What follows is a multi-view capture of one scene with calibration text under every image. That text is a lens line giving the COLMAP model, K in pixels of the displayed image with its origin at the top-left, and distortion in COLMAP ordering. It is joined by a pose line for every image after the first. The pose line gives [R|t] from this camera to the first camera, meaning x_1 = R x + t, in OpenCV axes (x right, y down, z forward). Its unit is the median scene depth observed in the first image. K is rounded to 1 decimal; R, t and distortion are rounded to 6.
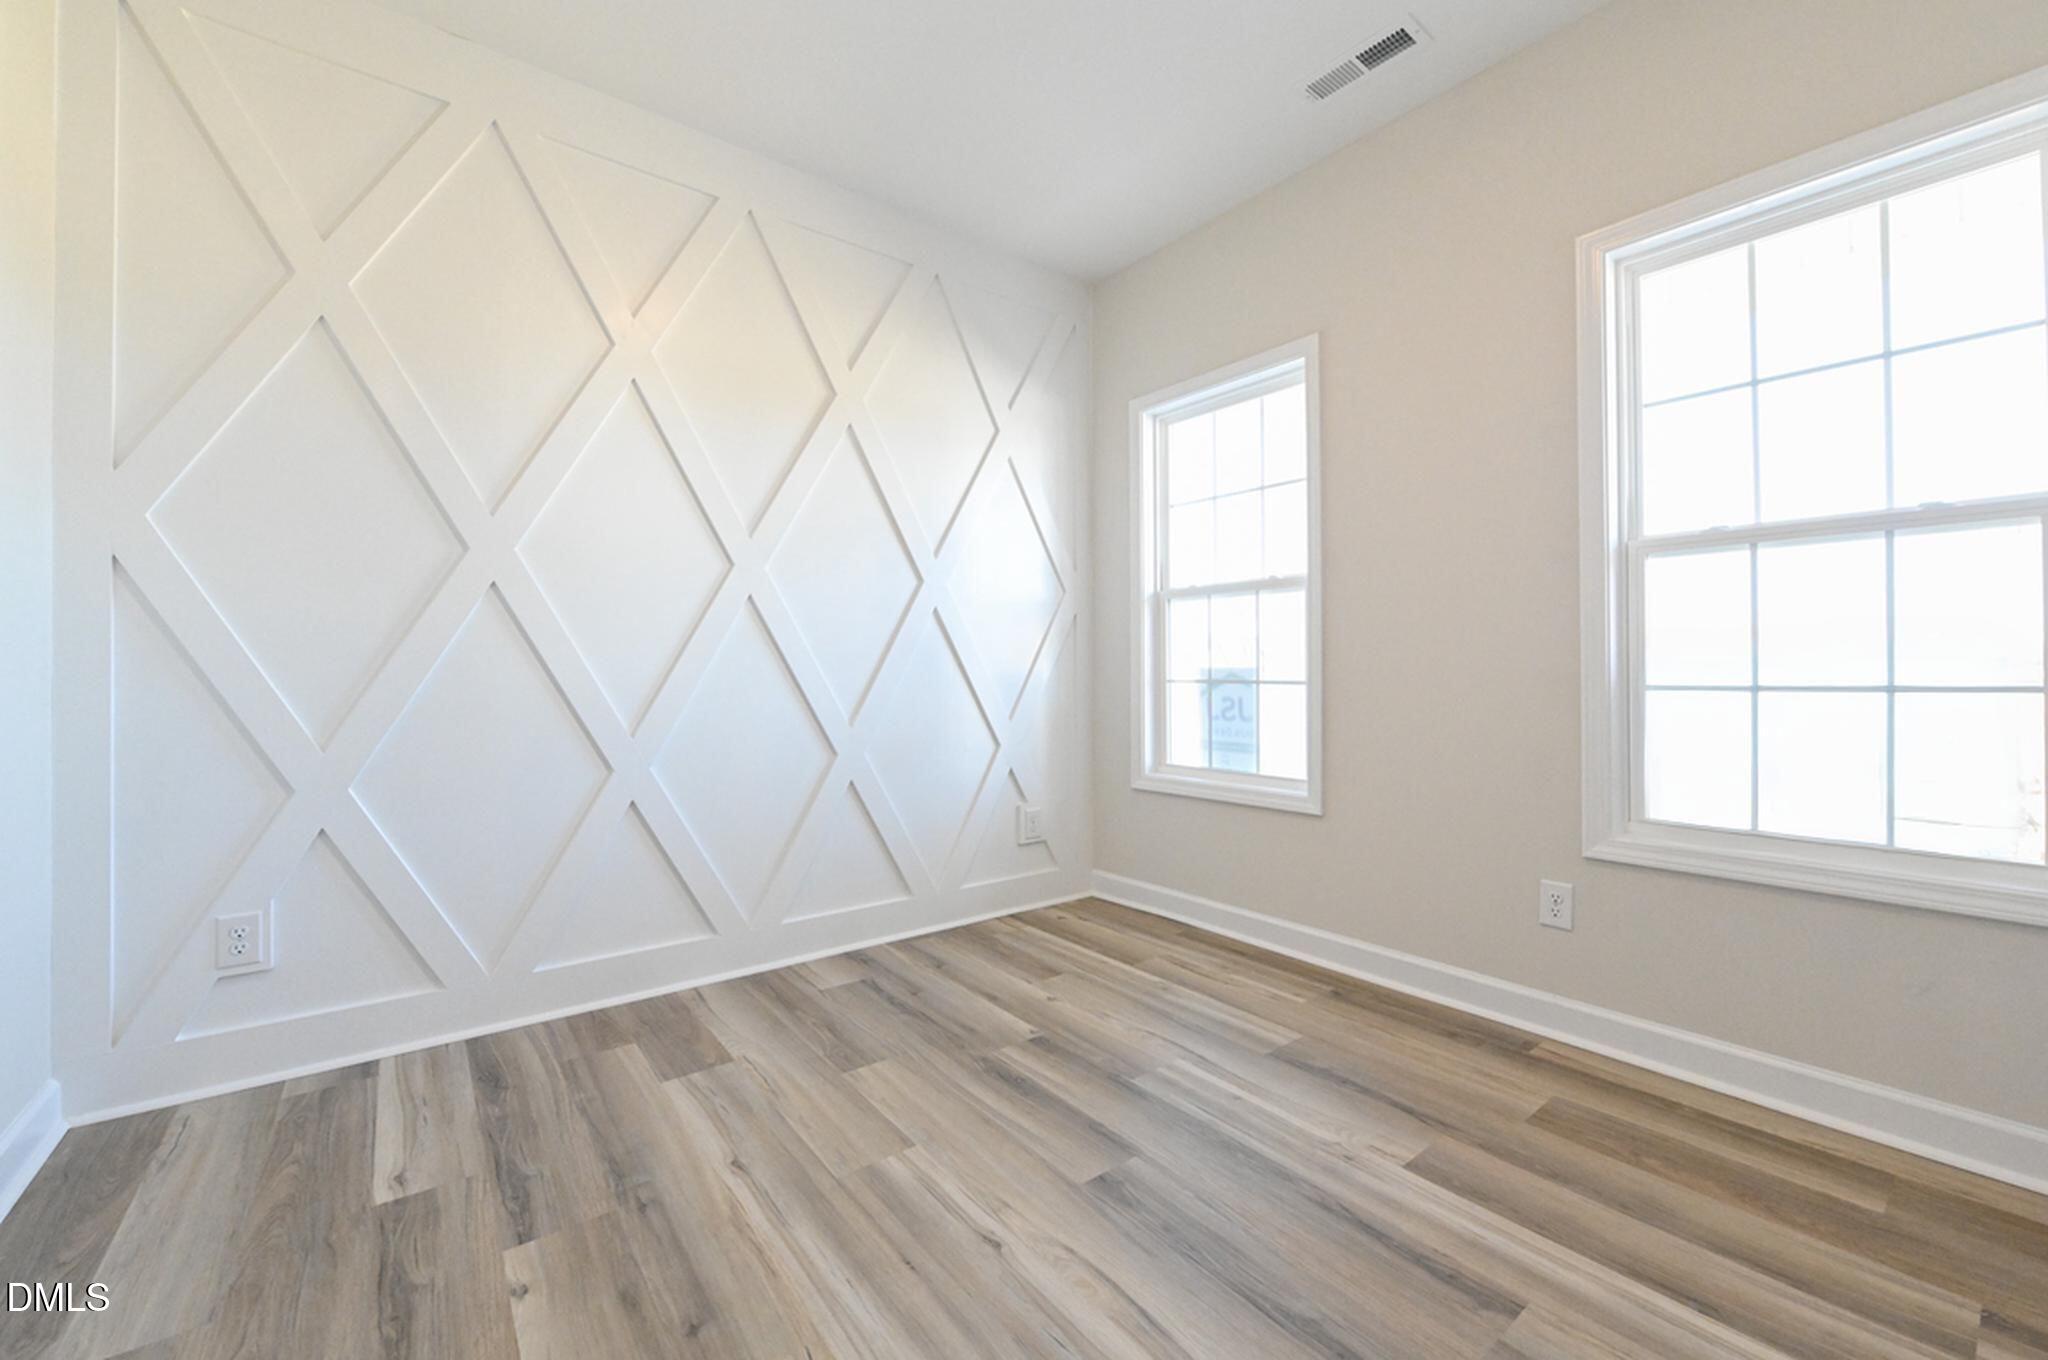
lens RADIAL K [[809.6, 0, 1022.6], [0, 809.6, 666.7], [0, 0, 1]] dist [-0.008981, -0.000326]
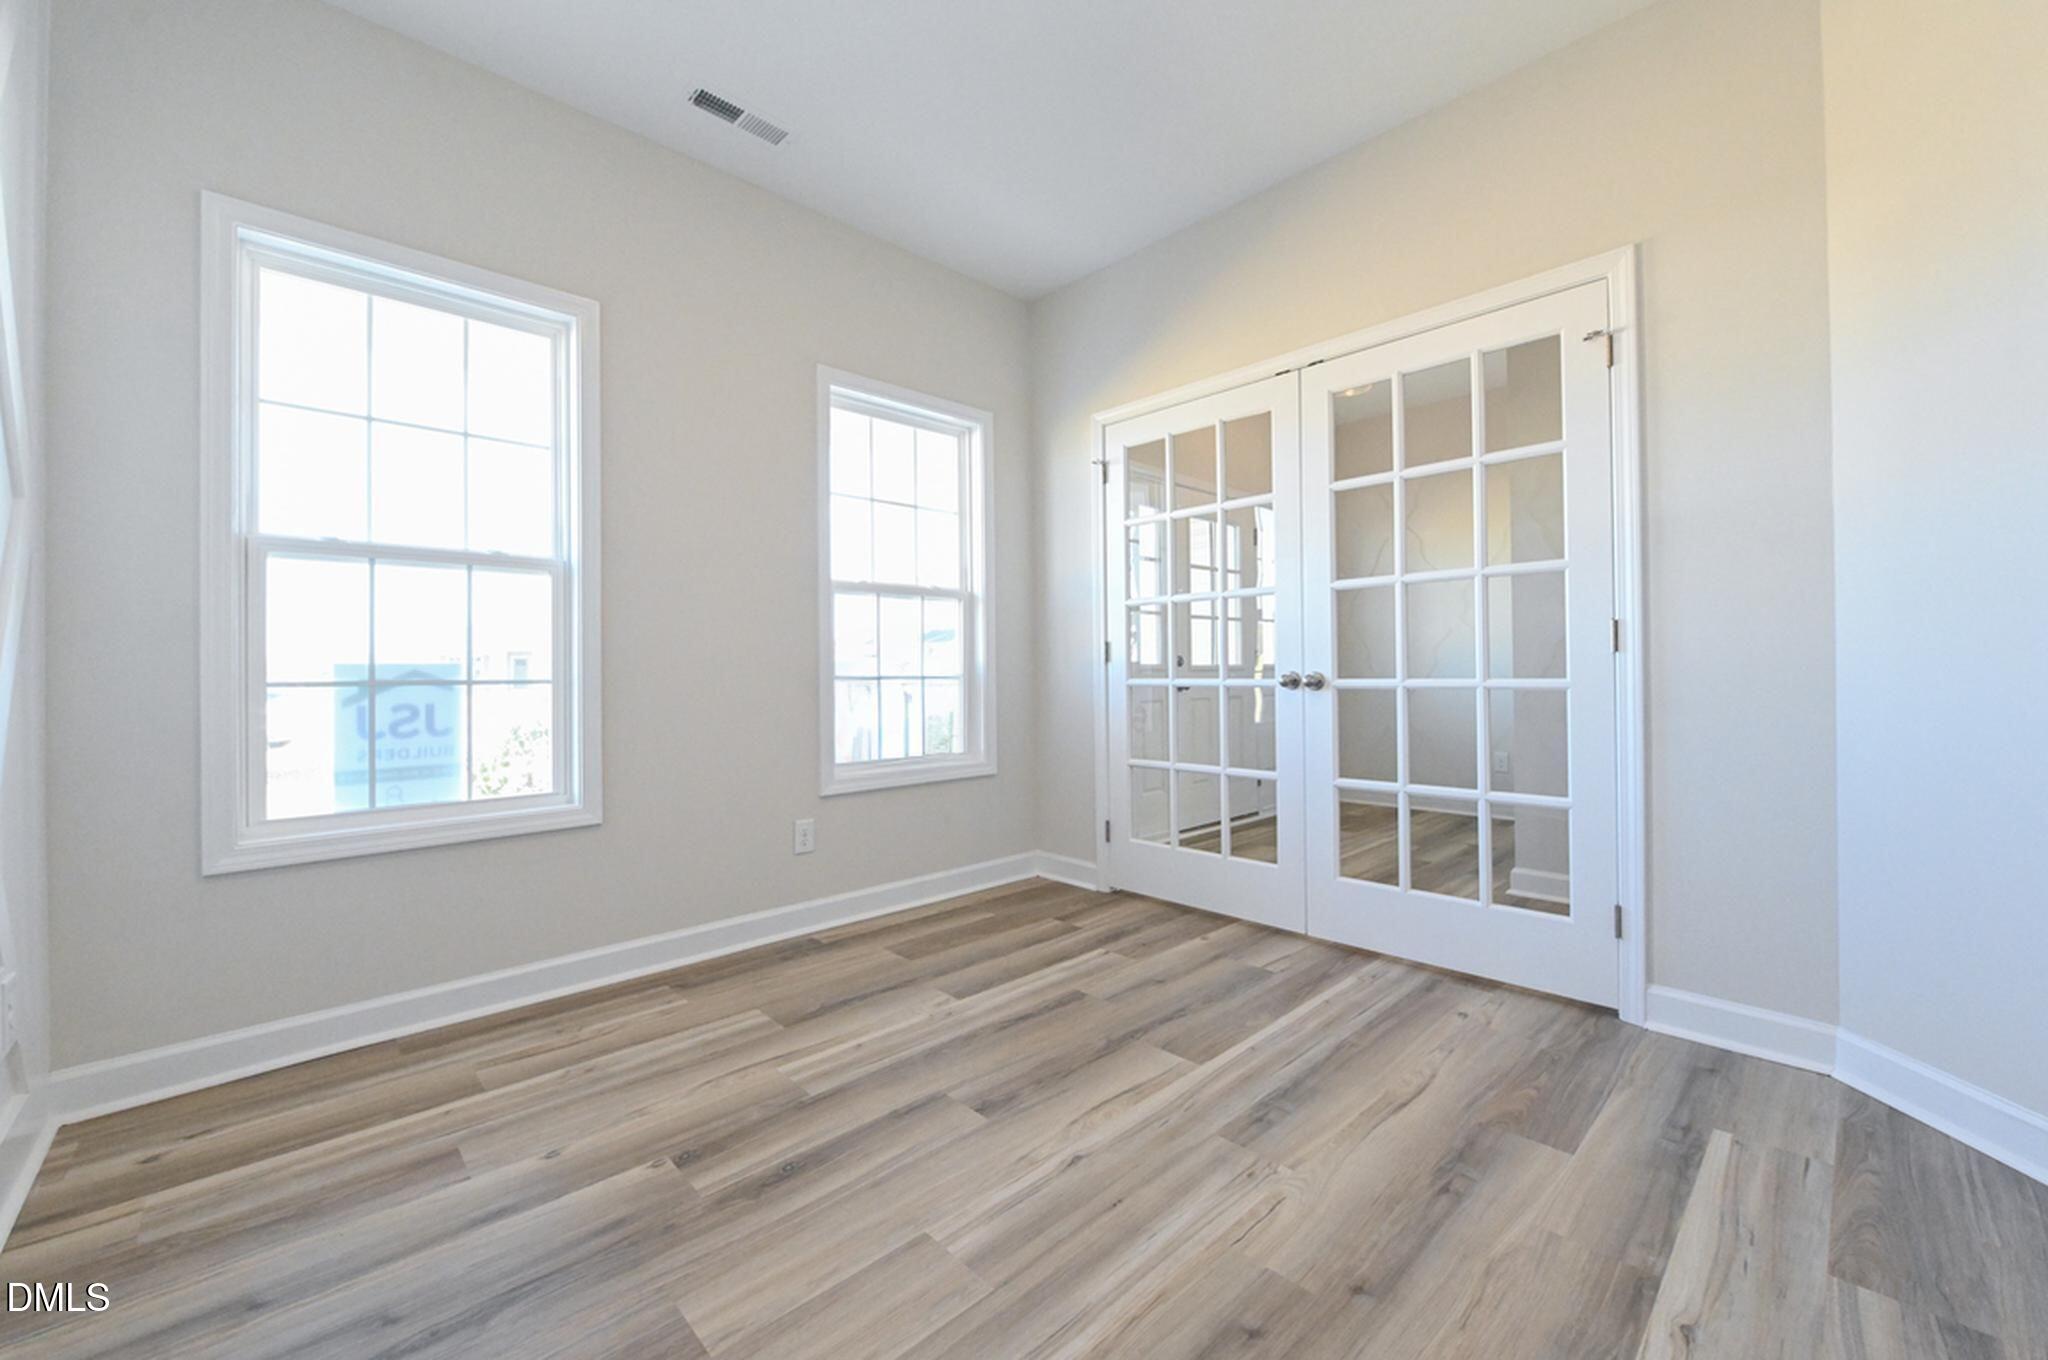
lens RADIAL K [[809.6, 0, 1022.6], [0, 809.6, 666.7], [0, 0, 1]] dist [-0.008981, -0.000326]
pose [[-0.106072, 0.010712, 0.994301, -0.728511], [0.005898, 0.999931, -0.010144, 0.020310], [-0.994341, 0.004789, -0.106127, 0.745004]]
